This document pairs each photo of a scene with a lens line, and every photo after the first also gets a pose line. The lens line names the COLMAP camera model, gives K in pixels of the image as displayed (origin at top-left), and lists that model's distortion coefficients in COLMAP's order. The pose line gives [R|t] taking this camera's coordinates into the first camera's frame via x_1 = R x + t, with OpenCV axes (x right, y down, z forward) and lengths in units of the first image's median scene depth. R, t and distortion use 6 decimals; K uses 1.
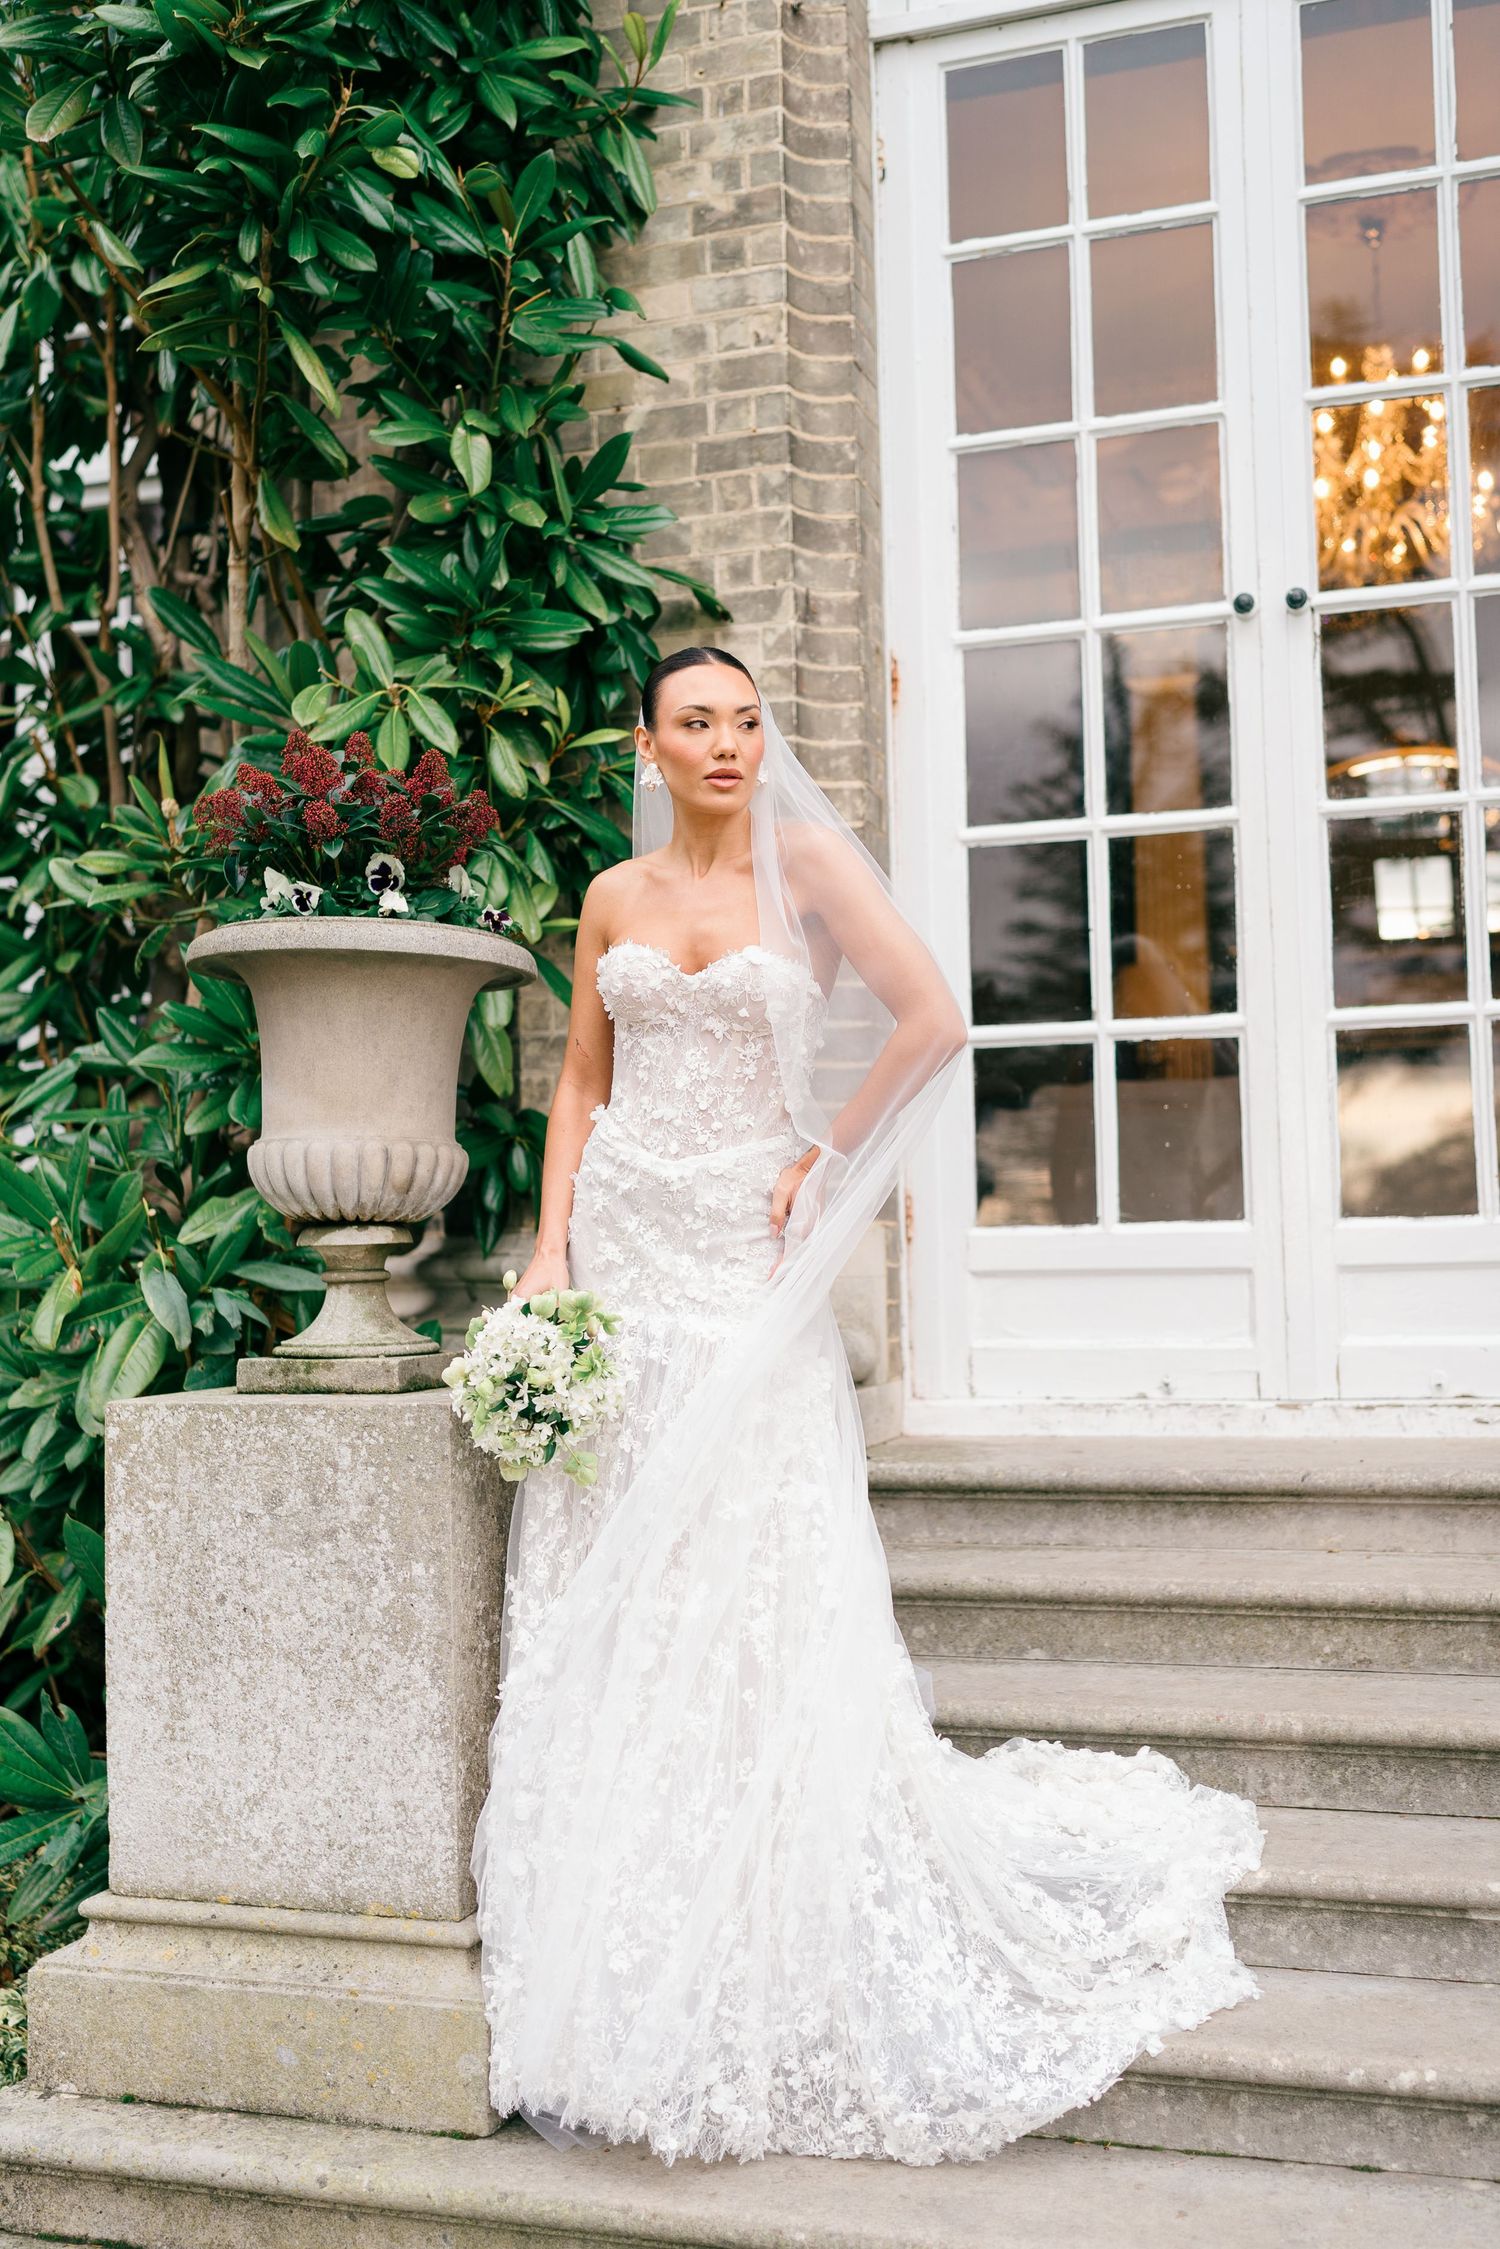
lens RADIAL K [[2389.6, 0, 744.7], [0, 2389.6, 1070.9], [0, 0, 1]] dist [-0.007210, -0.003335]
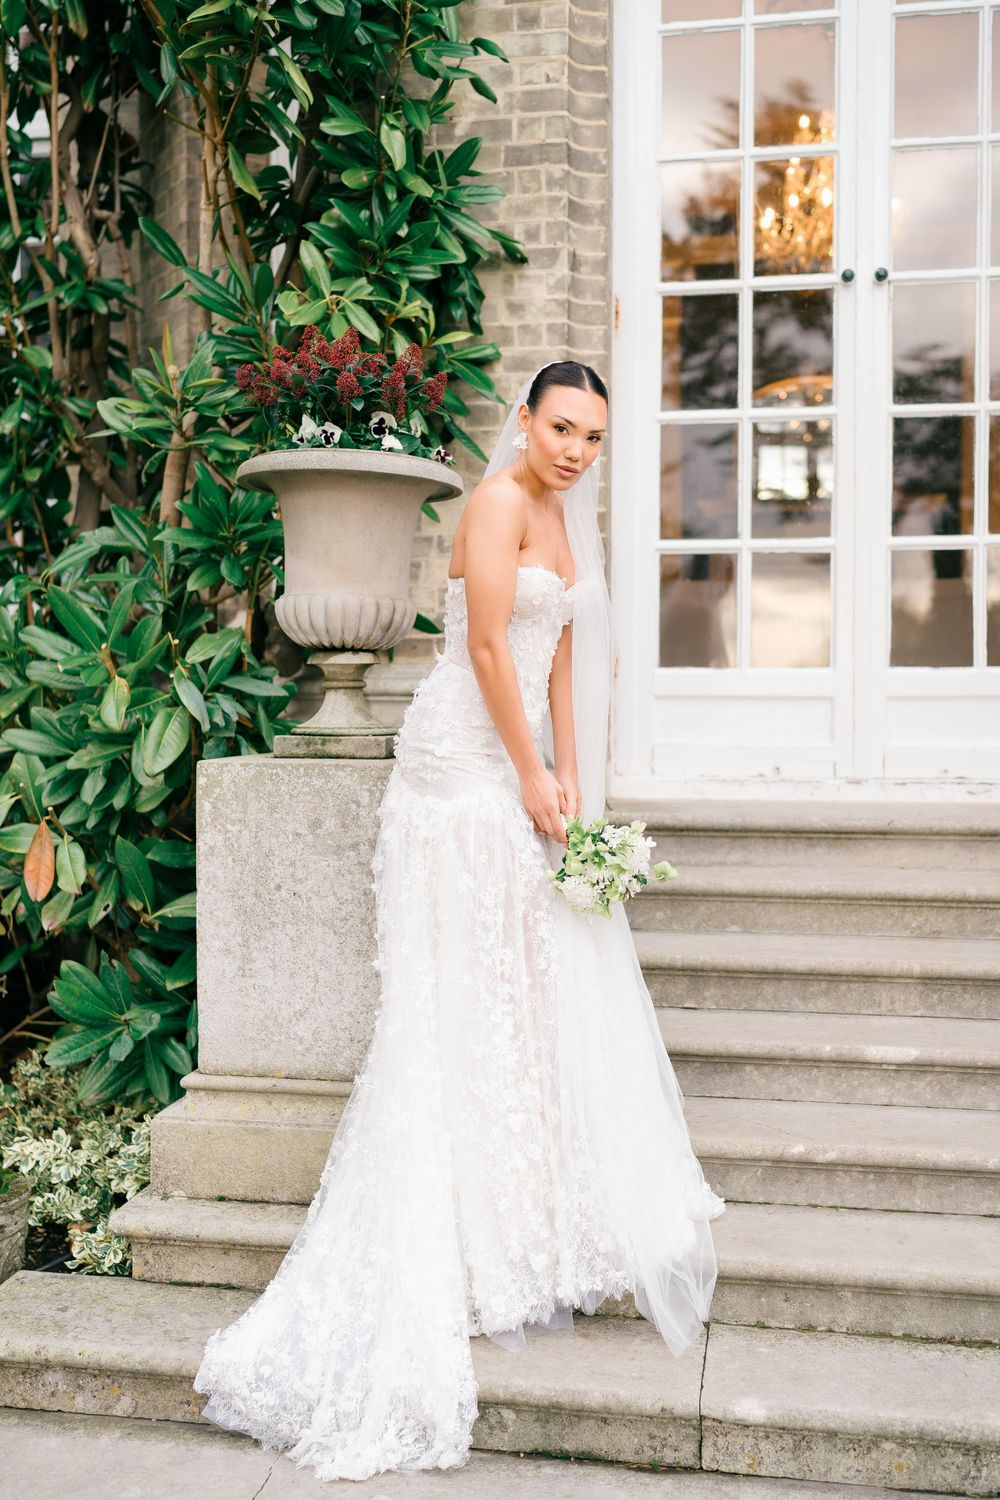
lens RADIAL K [[1593.8, 0, 496.4], [0, 1593.8, 714.2], [0, 0, 1]] dist [-0.007210, -0.003335]
pose [[0.989385, 0.020867, 0.143813, -0.185118], [-0.033116, 0.995973, 0.083314, 0.013735], [-0.141495, -0.087193, 0.986092, -0.029722]]
